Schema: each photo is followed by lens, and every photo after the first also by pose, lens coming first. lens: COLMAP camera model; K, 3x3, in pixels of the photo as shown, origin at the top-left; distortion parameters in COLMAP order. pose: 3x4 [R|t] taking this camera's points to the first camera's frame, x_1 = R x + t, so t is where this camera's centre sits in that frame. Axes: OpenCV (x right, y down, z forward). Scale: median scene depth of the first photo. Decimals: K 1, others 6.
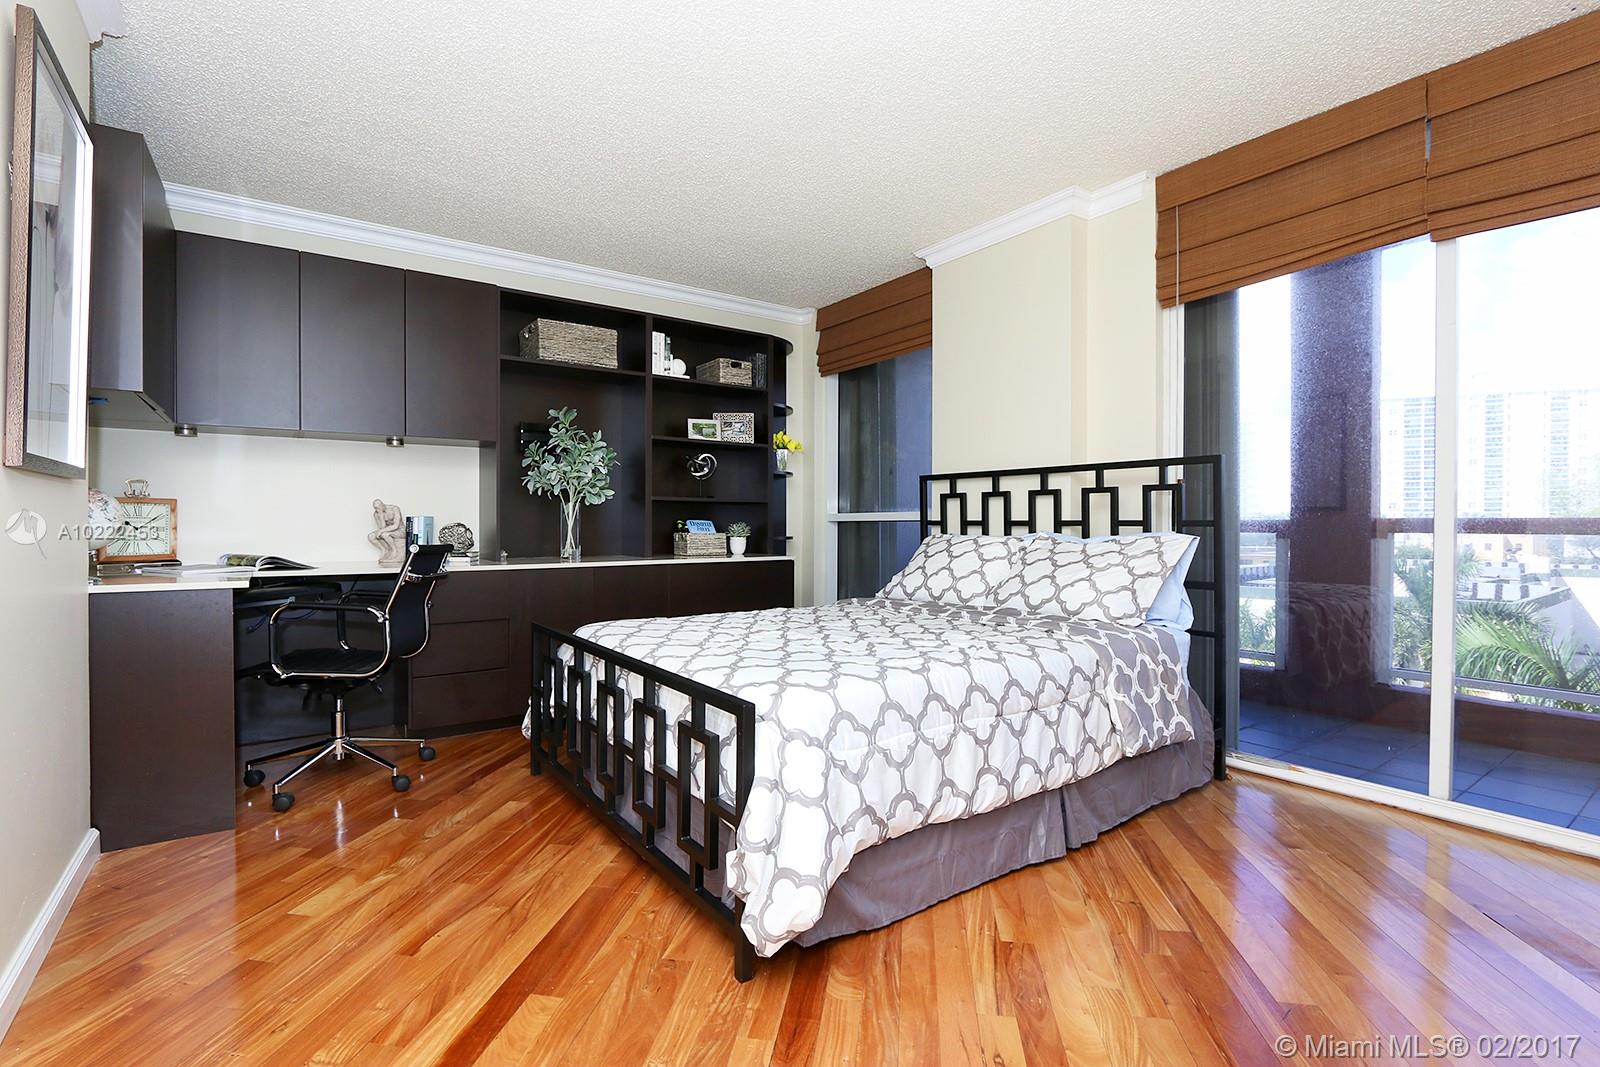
lens RADIAL K [[731.8, 0, 818.0], [0, 731.8, 532.3], [0, 0, 1]] dist [-0.018373, 0.000619]
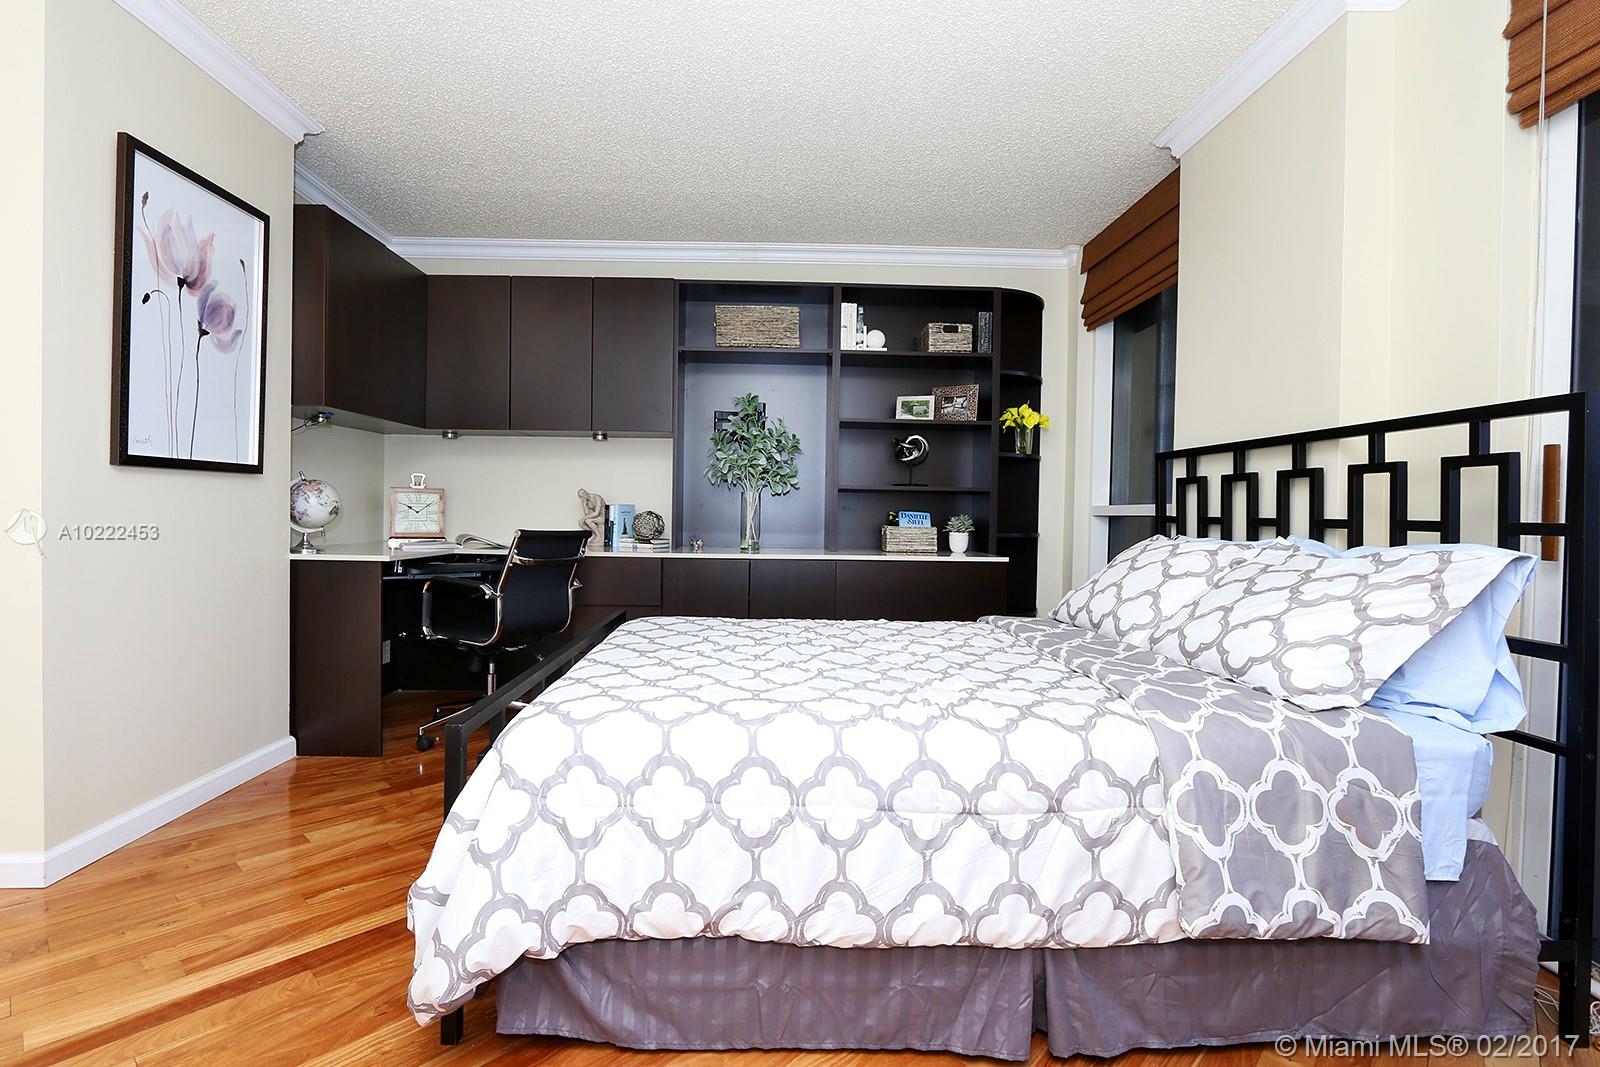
lens RADIAL K [[767.1, 0, 794.7], [0, 767.1, 529.8], [0, 0, 1]] dist [-0.025452, 0.006754]
pose [[0.820157, 0.026438, -0.571528, 0.298431], [-0.022418, 0.999650, 0.014072, -0.005777], [0.571700, 0.001271, 0.820462, 0.201073]]
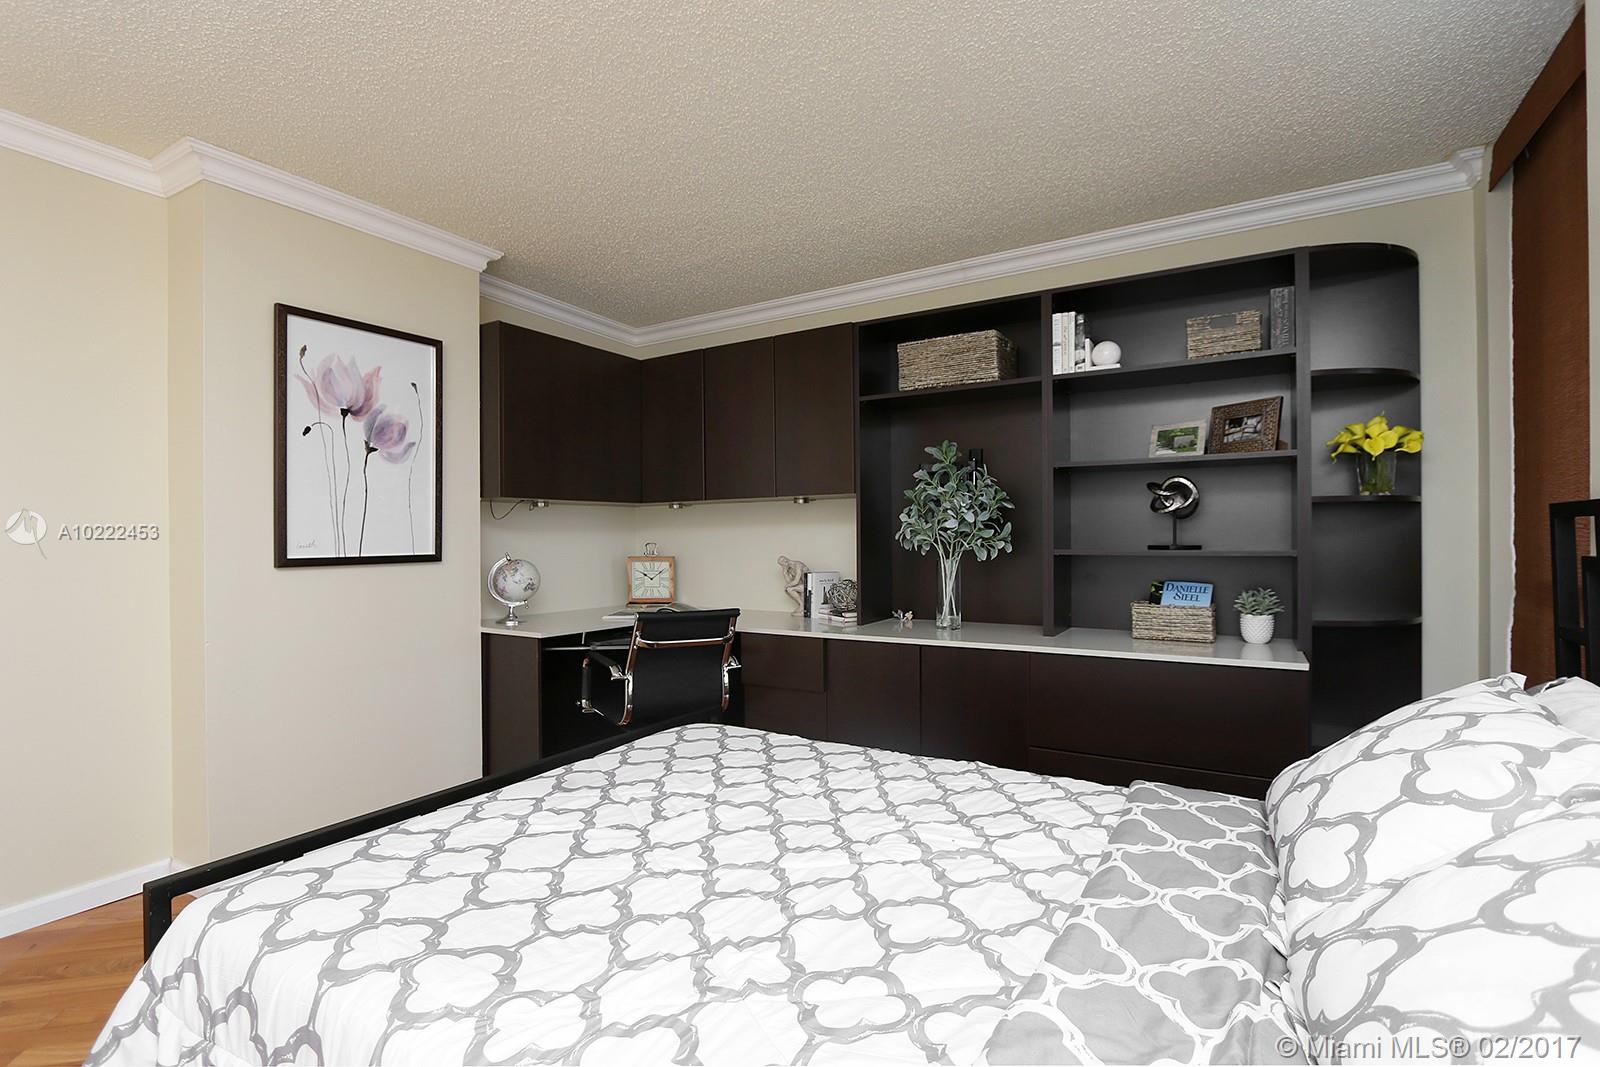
lens RADIAL K [[742.4, 0, 783.5], [0, 742.4, 541.6], [0, 0, 1]] dist [-0.016032, 0.000422]
pose [[0.364856, 0.001613, -0.931062, 0.366709], [-0.007089, 0.999974, -0.001045, -0.058852], [0.931037, 0.006981, 0.364859, 0.541037]]
